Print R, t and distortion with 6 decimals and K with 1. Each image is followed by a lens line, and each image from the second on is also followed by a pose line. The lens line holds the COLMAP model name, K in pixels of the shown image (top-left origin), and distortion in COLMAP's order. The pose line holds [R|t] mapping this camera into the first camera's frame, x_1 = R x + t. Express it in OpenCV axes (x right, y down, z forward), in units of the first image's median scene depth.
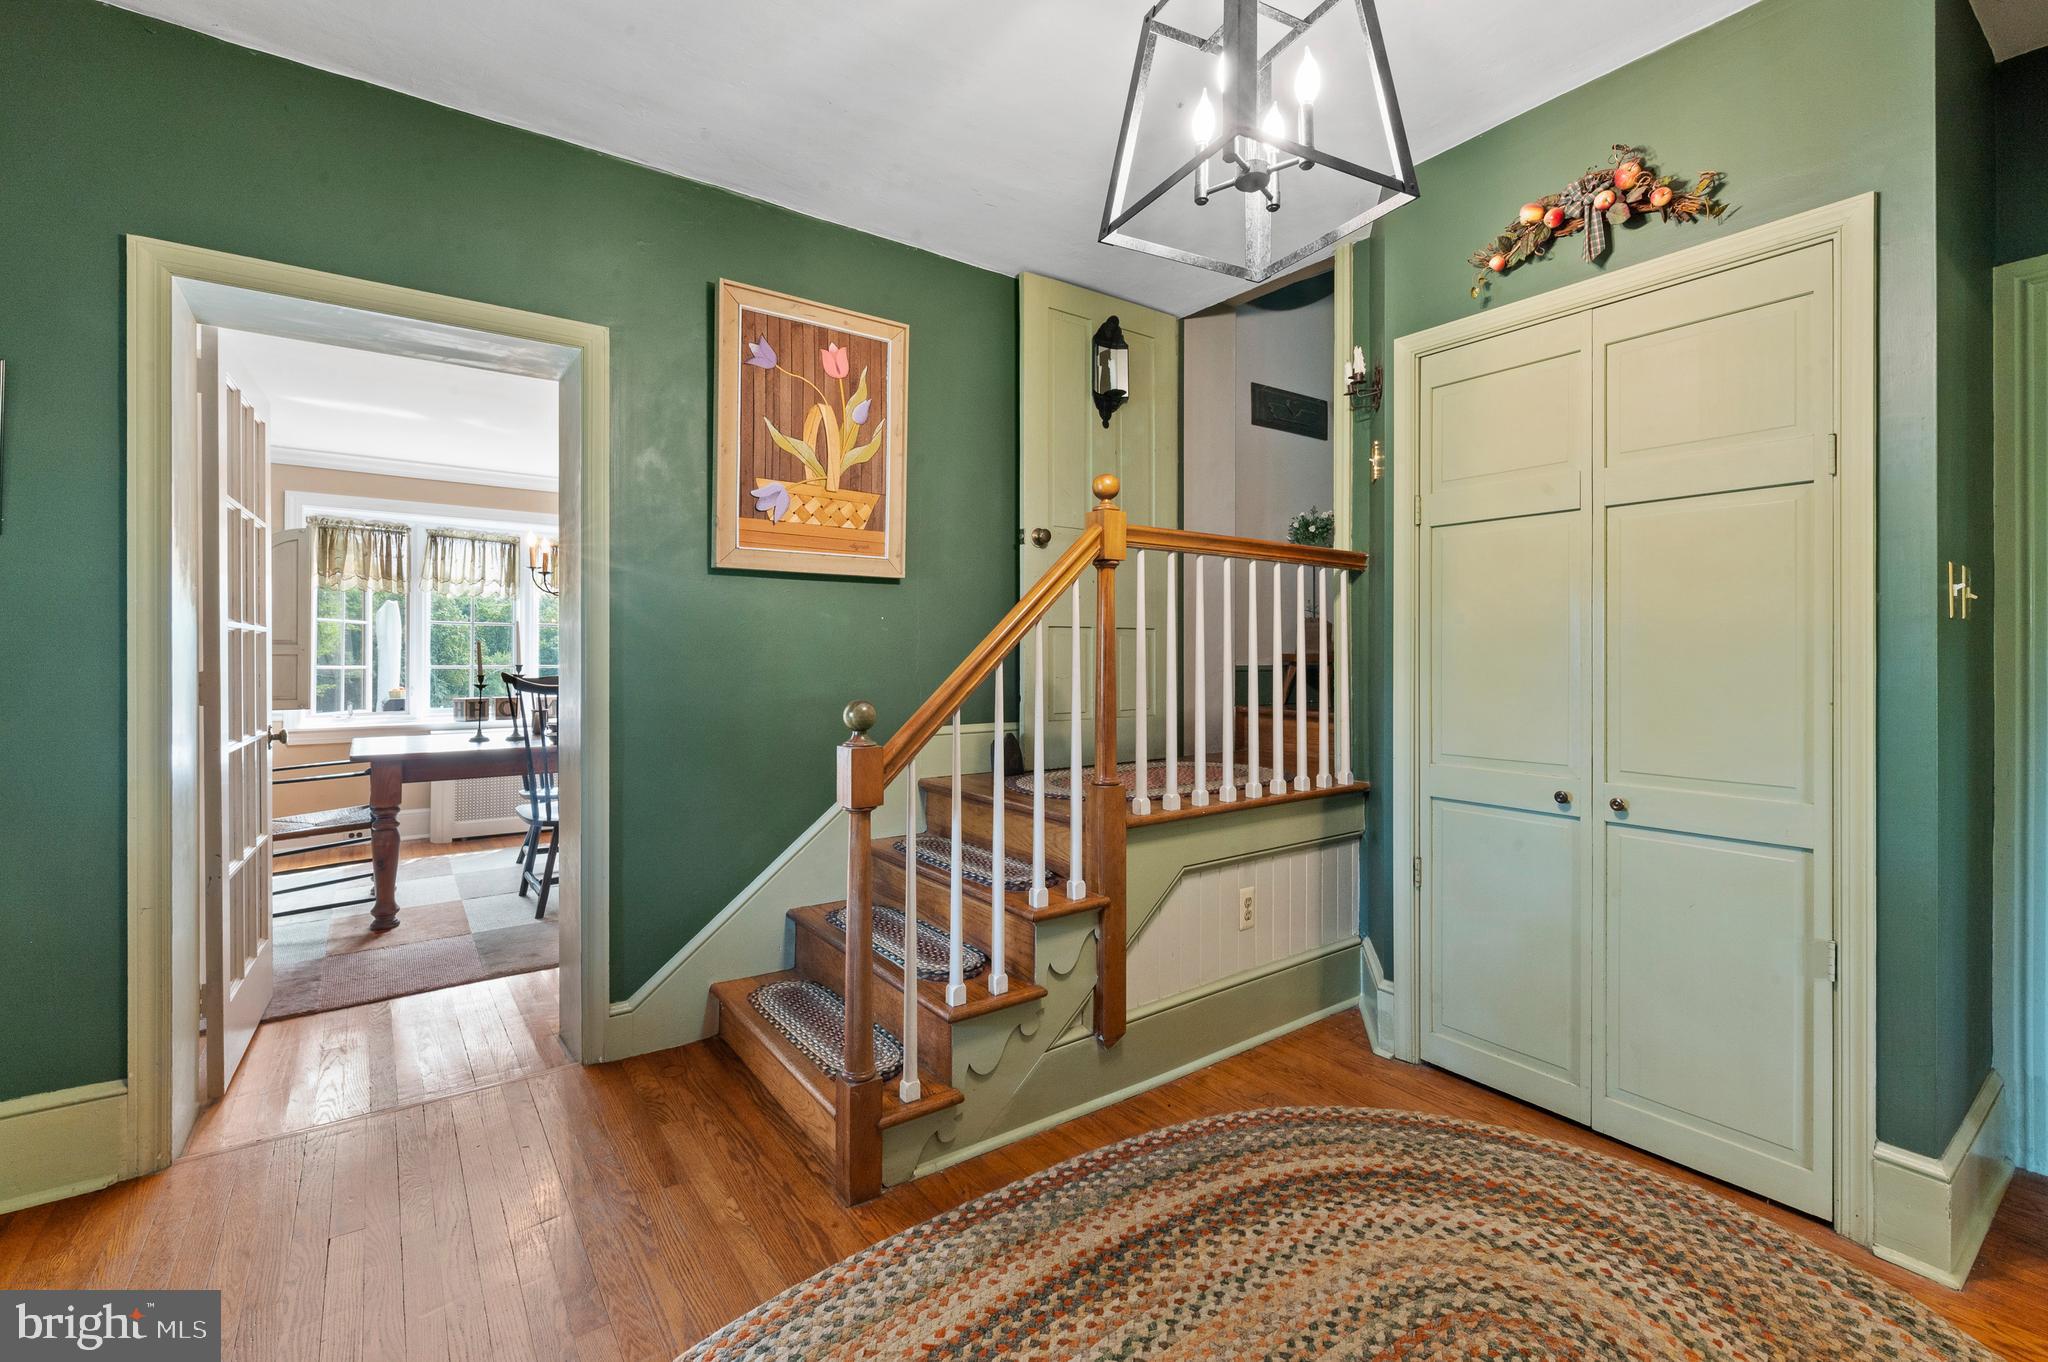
lens RADIAL K [[886.7, 0, 1024.3], [0, 886.7, 660.4], [0, 0, 1]] dist [0.001338, 0.000139]
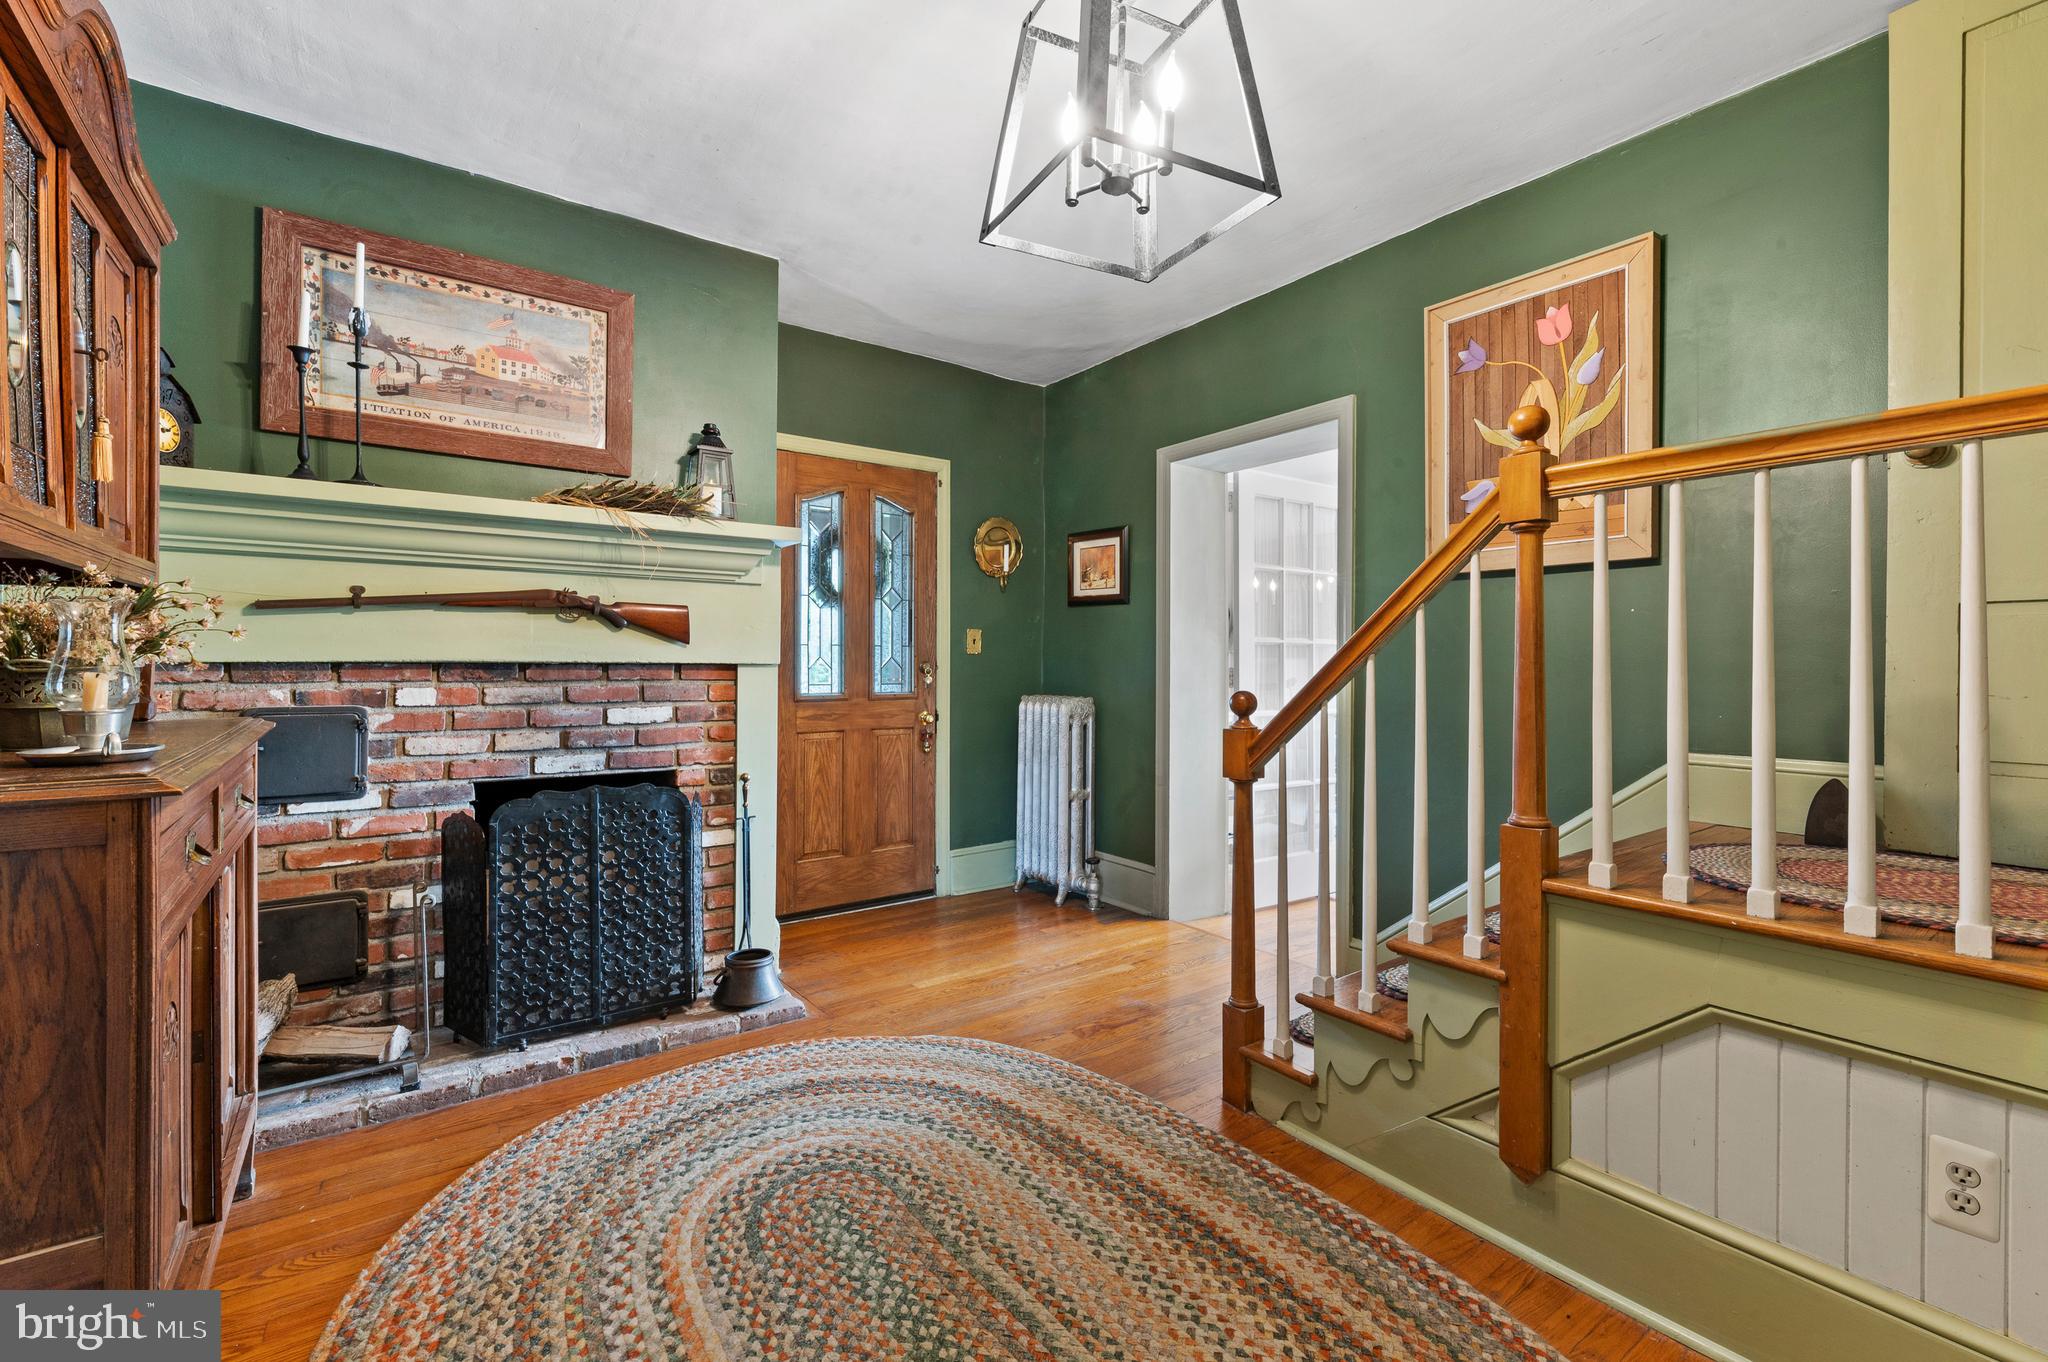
lens RADIAL K [[886.7, 0, 1024.3], [0, 886.7, 671.0], [0, 0, 1]] dist [0.001338, 0.000139]
pose [[-0.002781, 0.006059, -0.999978, 0.833419], [-0.013556, 0.999890, 0.006096, 0.013561], [0.999904, 0.013572, -0.002698, 0.582088]]
